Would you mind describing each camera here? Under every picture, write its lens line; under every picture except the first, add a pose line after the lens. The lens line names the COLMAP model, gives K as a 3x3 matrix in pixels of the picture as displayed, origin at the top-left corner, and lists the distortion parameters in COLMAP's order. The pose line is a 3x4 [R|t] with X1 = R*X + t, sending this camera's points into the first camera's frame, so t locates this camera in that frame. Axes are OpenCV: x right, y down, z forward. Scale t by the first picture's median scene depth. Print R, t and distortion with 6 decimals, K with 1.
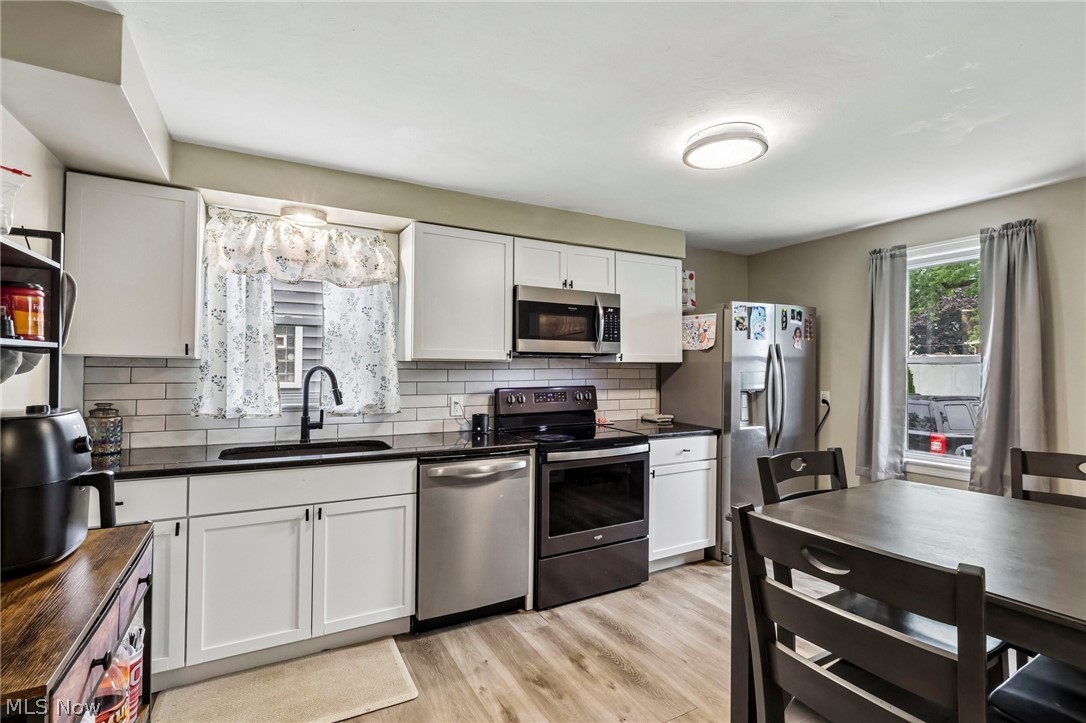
lens RADIAL K [[502.8, 0, 540.3], [0, 502.8, 360.1], [0, 0, 1]] dist [-0.001830, 0.001157]
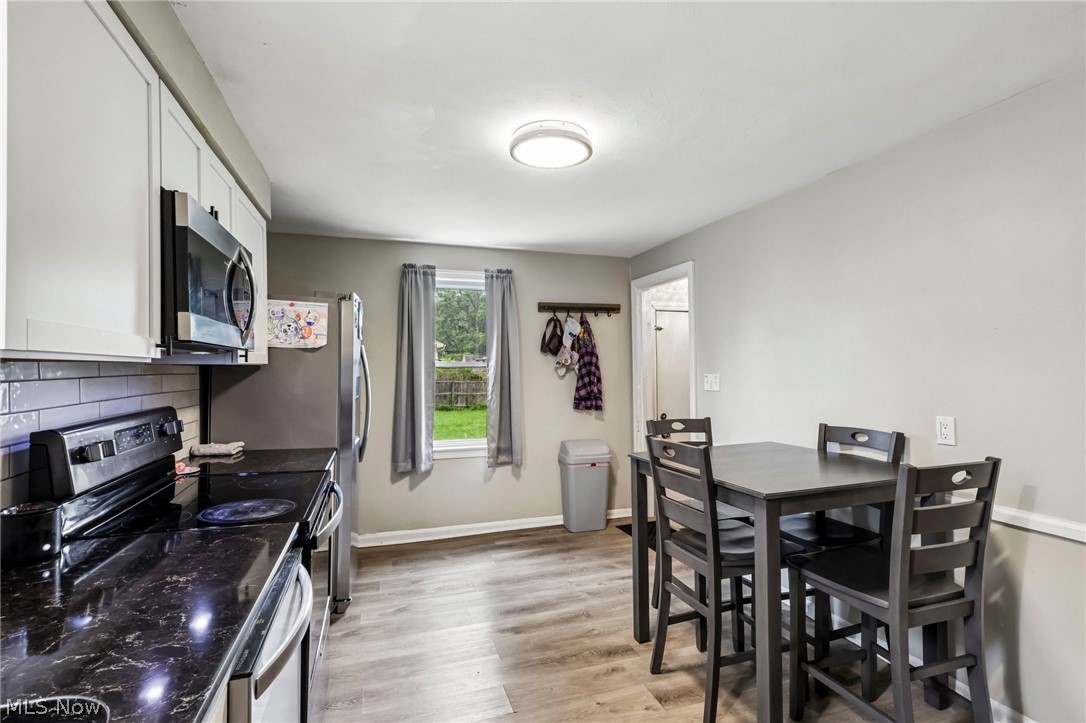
lens RADIAL K [[502.8, 0, 542.3], [0, 502.8, 362.0], [0, 0, 1]] dist [-0.001830, 0.001157]
pose [[0.169597, 0.012243, 0.985437, -0.423319], [-0.010793, 0.999886, -0.010565, 0.004513], [-0.985454, -0.008844, 0.169710, 0.603572]]
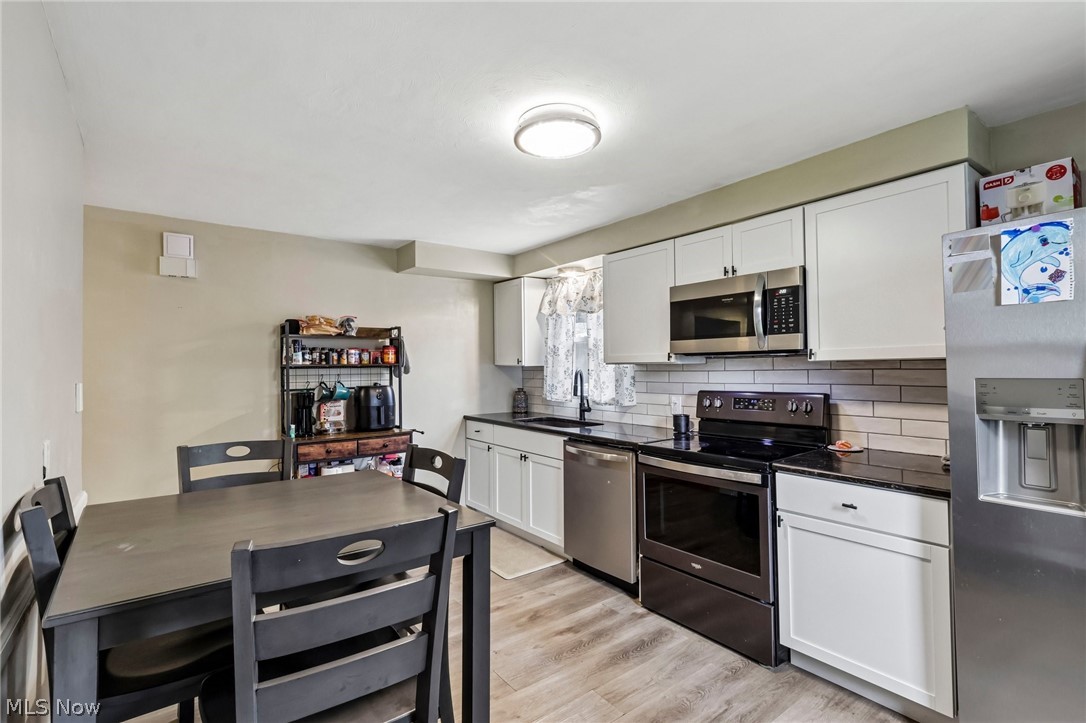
lens RADIAL K [[502.8, 0, 539.4], [0, 502.8, 360.6], [0, 0, 1]] dist [-0.001830, 0.001157]
pose [[0.148283, -0.020213, -0.988738, 0.880091], [0.021161, 0.999627, -0.017262, 0.008490], [0.988718, -0.018363, 0.148656, 0.574842]]
